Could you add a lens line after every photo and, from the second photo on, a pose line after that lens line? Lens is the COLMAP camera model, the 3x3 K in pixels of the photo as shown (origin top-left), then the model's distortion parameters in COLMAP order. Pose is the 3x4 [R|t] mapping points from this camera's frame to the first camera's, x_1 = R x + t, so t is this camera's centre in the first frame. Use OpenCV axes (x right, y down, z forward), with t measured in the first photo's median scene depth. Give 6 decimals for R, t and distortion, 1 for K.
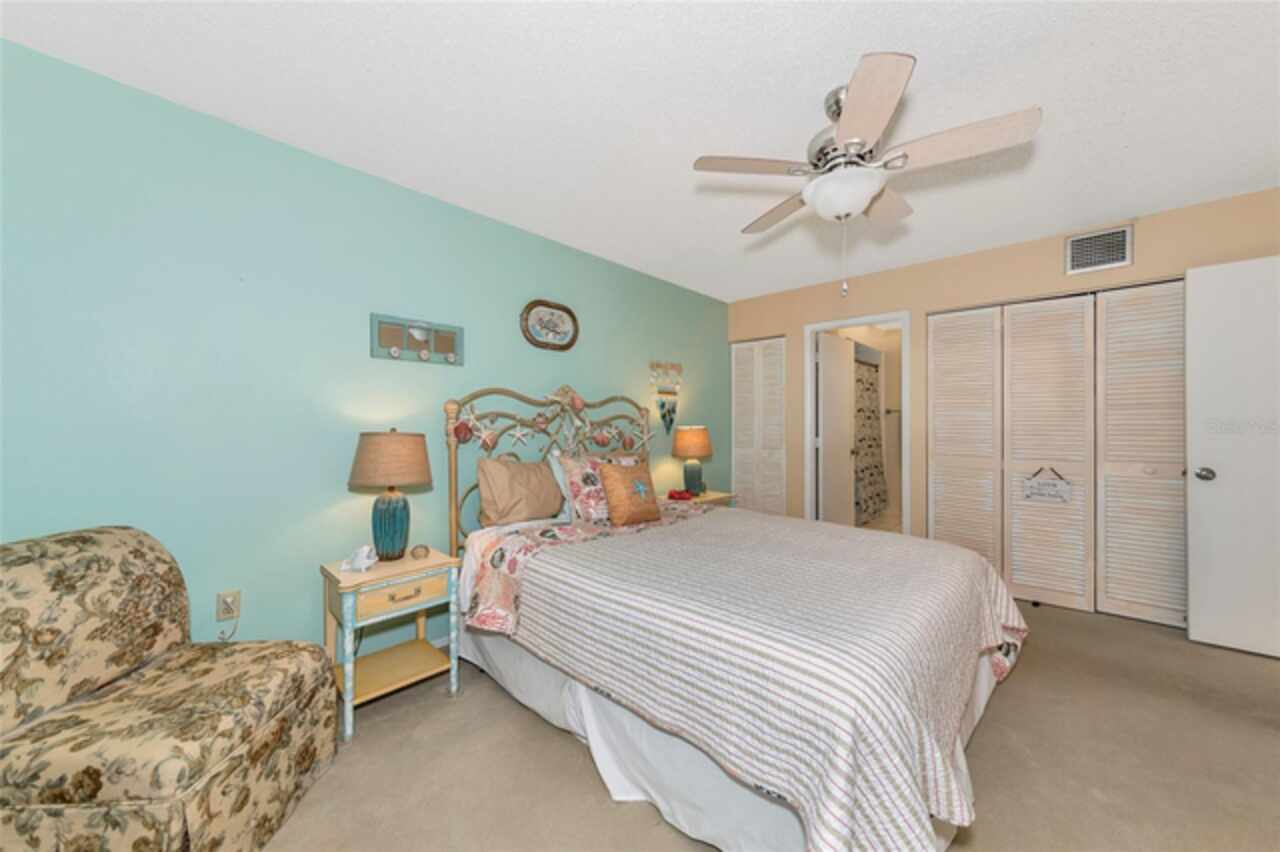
lens RADIAL K [[448.6, 0, 640.0], [0, 448.6, 426.0], [0, 0, 1]] dist [0.001147, 0.000132]
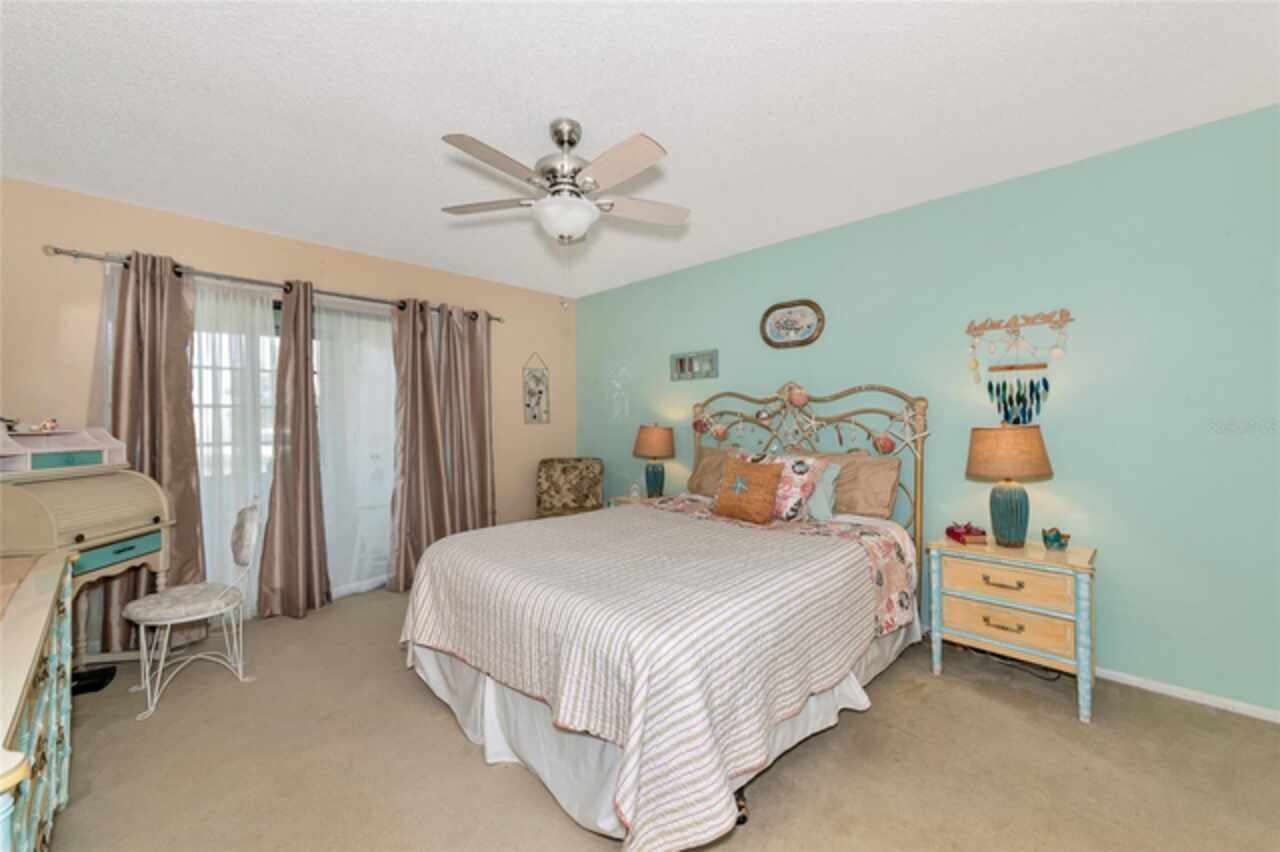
lens RADIAL K [[498.7, 0, 645.2], [0, 498.7, 411.3], [0, 0, 1]] dist [-0.000623, 0.000087]
pose [[-0.006548, -0.014357, -0.999875, 1.010731], [0.002580, 0.999893, -0.014374, -0.008781], [0.999975, -0.002674, -0.006511, 0.718122]]
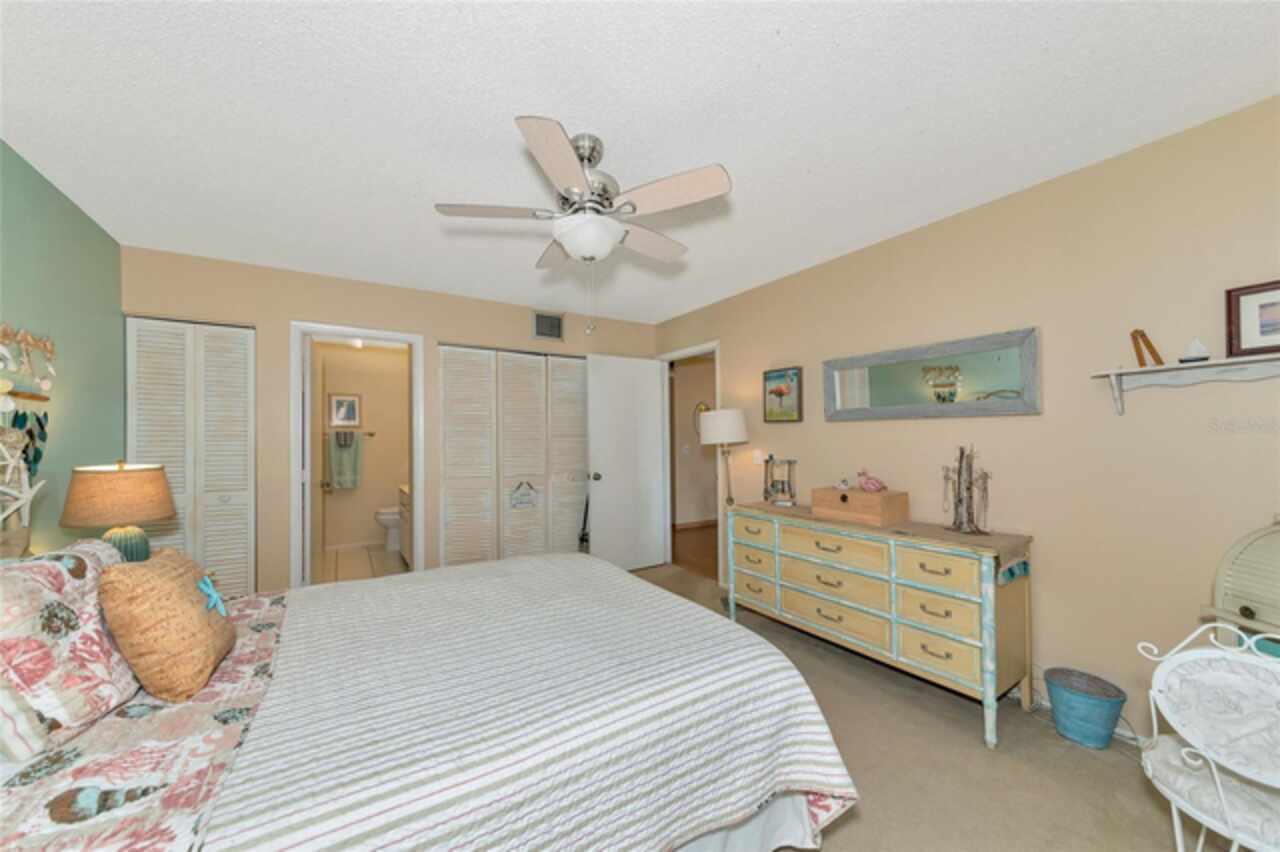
lens RADIAL K [[461.7, 0, 622.5], [0, 461.7, 433.4], [0, 0, 1]] dist [0.000100, 0.000082]
pose [[0.266941, 0.009956, 0.963661, -0.333714], [0.016087, 0.999761, -0.014785, -0.024424], [-0.963578, 0.019449, 0.266718, 0.381807]]
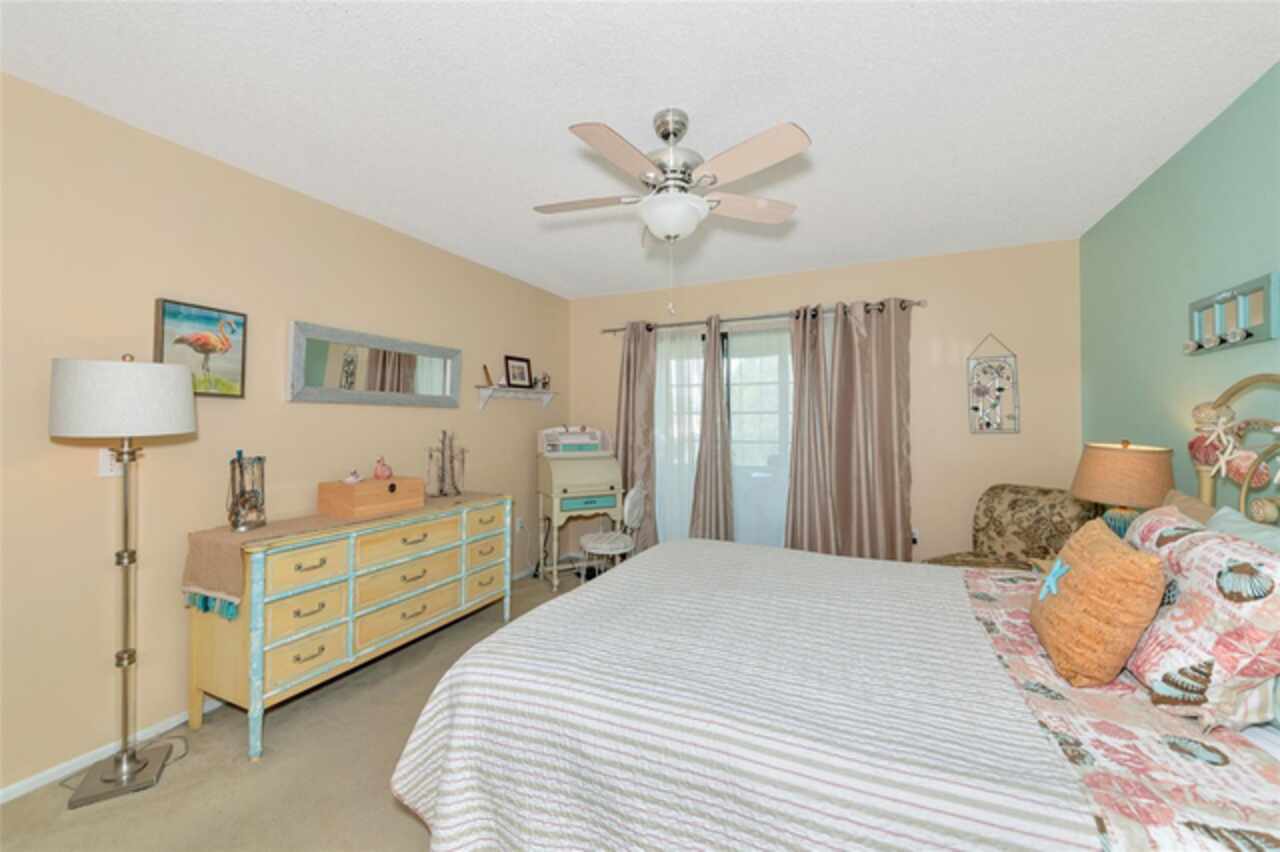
lens RADIAL K [[509.4, 0, 640.9], [0, 509.4, 416.7], [0, 0, 1]] dist [0.000161, 0.000009]
pose [[-0.949844, -0.000423, -0.312725, 0.528118], [0.001241, 0.999986, -0.005123, -0.028168], [0.312722, -0.005254, -0.949830, 1.242152]]
